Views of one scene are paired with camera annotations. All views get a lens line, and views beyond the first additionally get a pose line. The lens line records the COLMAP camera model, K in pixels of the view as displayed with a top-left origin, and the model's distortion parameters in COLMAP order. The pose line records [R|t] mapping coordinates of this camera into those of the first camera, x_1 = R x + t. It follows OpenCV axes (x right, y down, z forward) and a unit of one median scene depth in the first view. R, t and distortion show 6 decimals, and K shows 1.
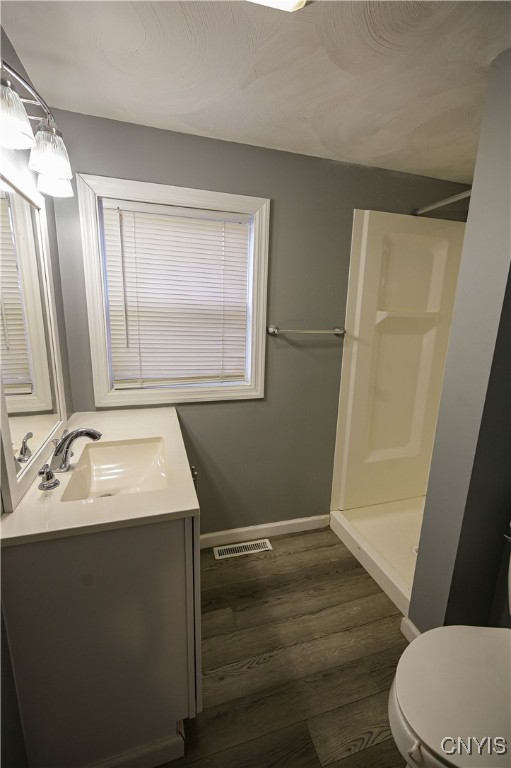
lens RADIAL K [[304.5, 0, 254.2], [0, 304.5, 380.5], [0, 0, 1]] dist [-0.002418, 0.000055]
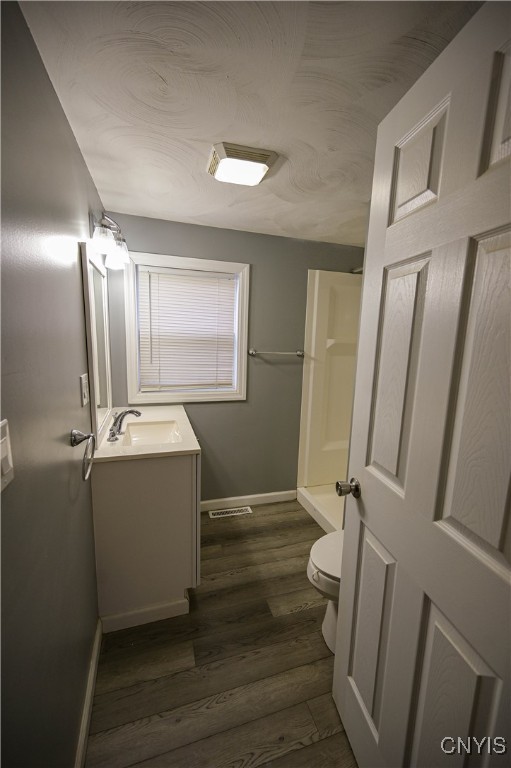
lens RADIAL K [[304.5, 0, 255.8], [0, 304.5, 389.1], [0, 0, 1]] dist [-0.002418, 0.000055]
pose [[0.999933, 0.003739, 0.010916, 0.067254], [-0.003183, 0.998721, -0.050455, 0.085075], [-0.011091, 0.050417, 0.998667, -0.439773]]
